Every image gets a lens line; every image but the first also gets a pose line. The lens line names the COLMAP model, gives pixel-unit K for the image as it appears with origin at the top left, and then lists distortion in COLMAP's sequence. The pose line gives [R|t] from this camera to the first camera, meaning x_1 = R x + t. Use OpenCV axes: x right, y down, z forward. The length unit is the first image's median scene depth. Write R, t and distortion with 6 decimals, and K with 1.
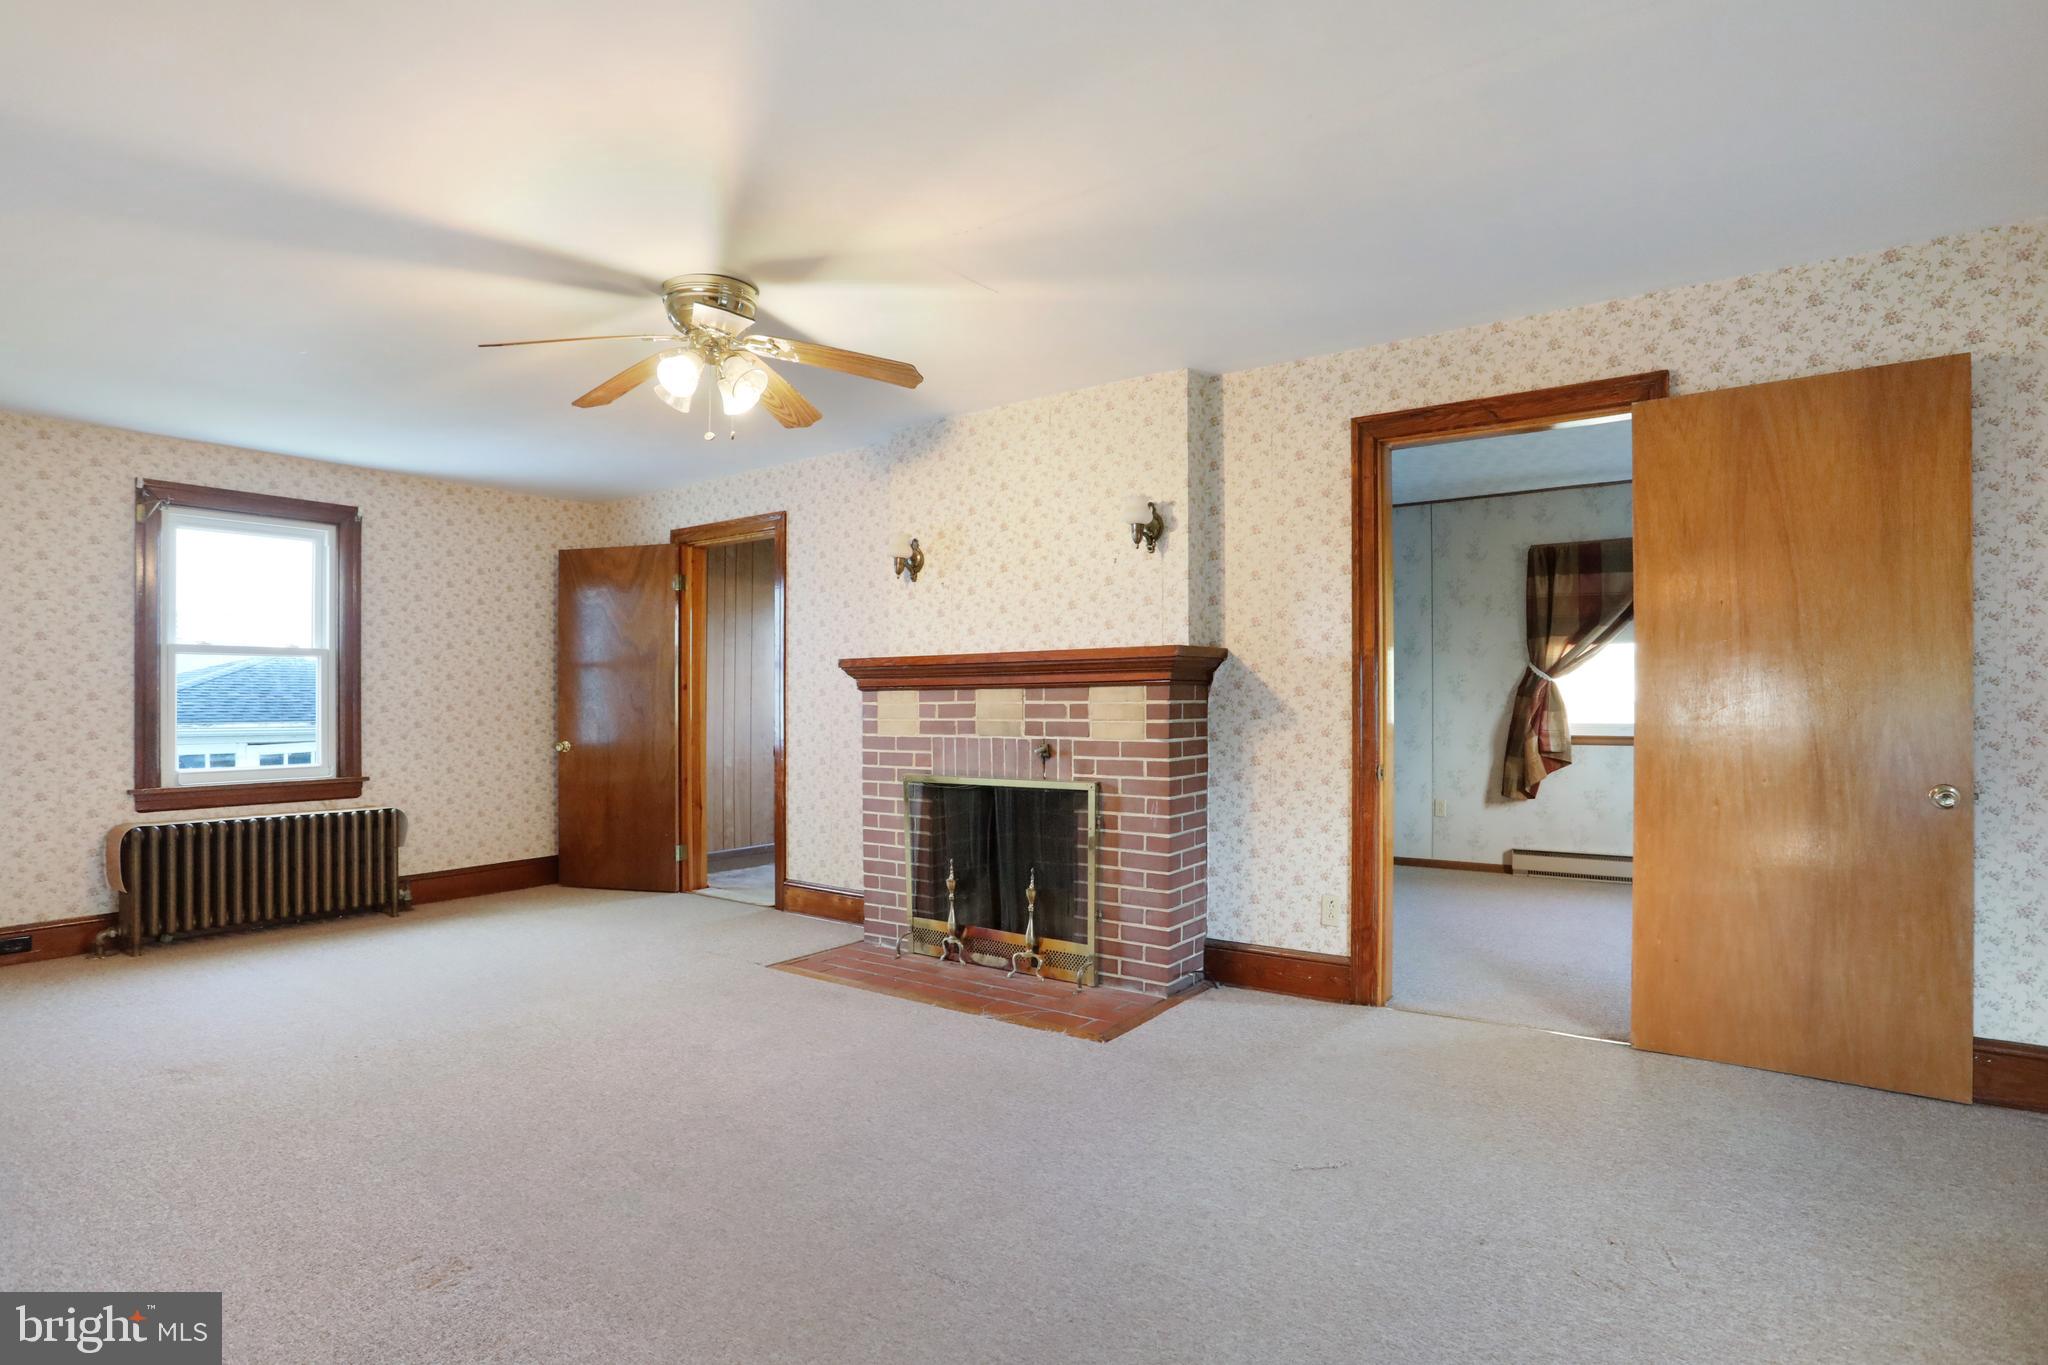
lens RADIAL K [[1059.2, 0, 1030.4], [0, 1059.2, 681.6], [0, 0, 1]] dist [-0.040983, 0.019374]
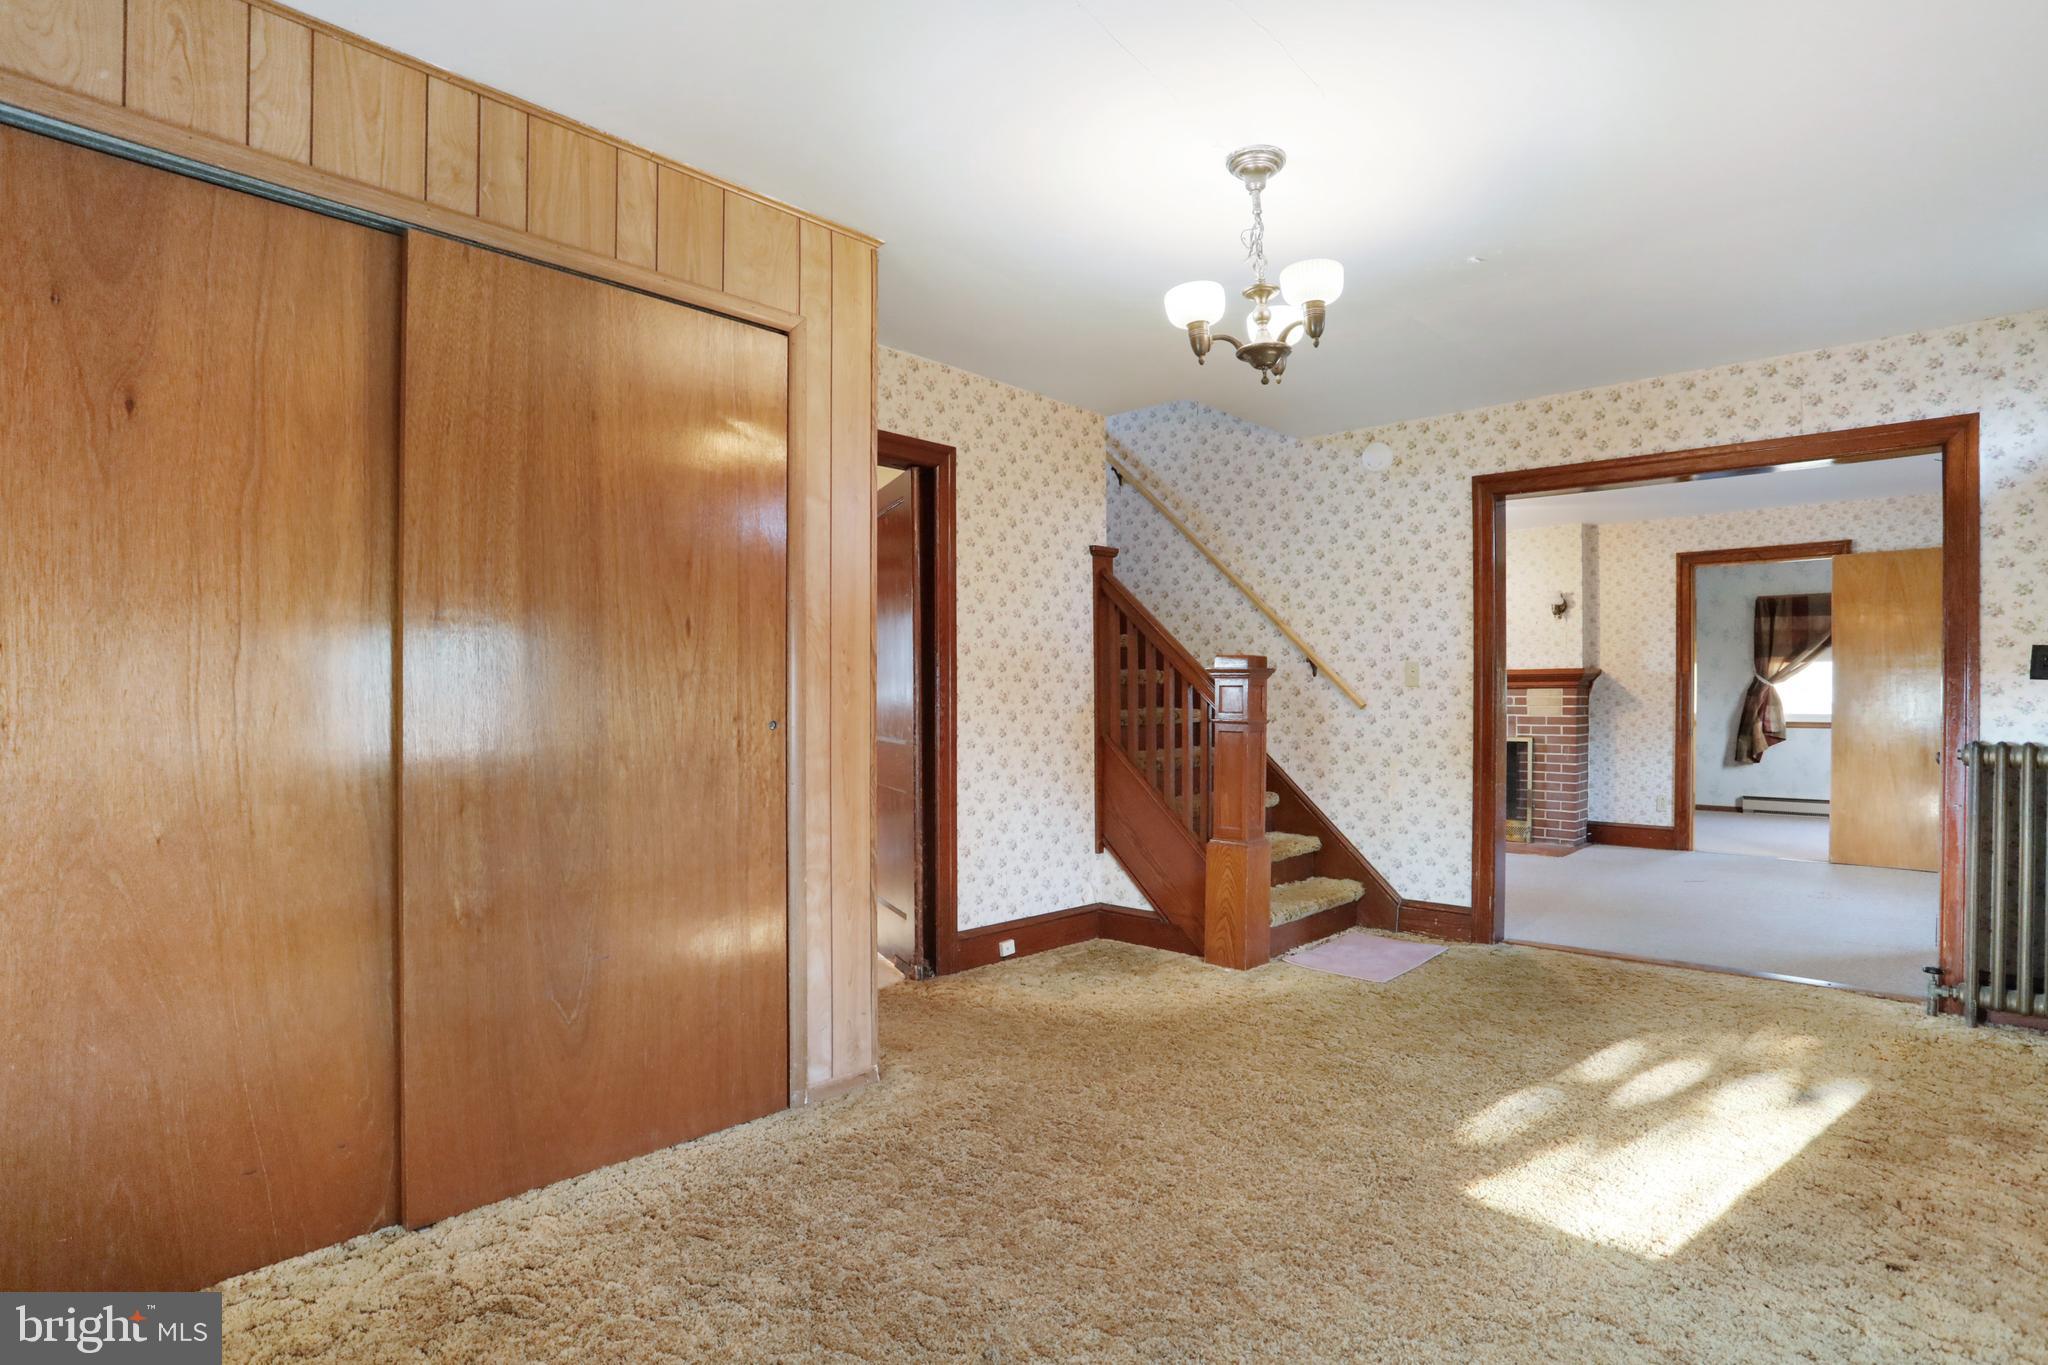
lens RADIAL K [[1059.2, 0, 1017.6], [0, 1059.2, 685.7], [0, 0, 1]] dist [-0.040983, 0.019374]
pose [[0.990330, 0.005521, -0.138619, -0.585043], [-0.004749, 0.999971, 0.005904, -0.007225], [0.138648, -0.005188, 0.990328, -1.005928]]
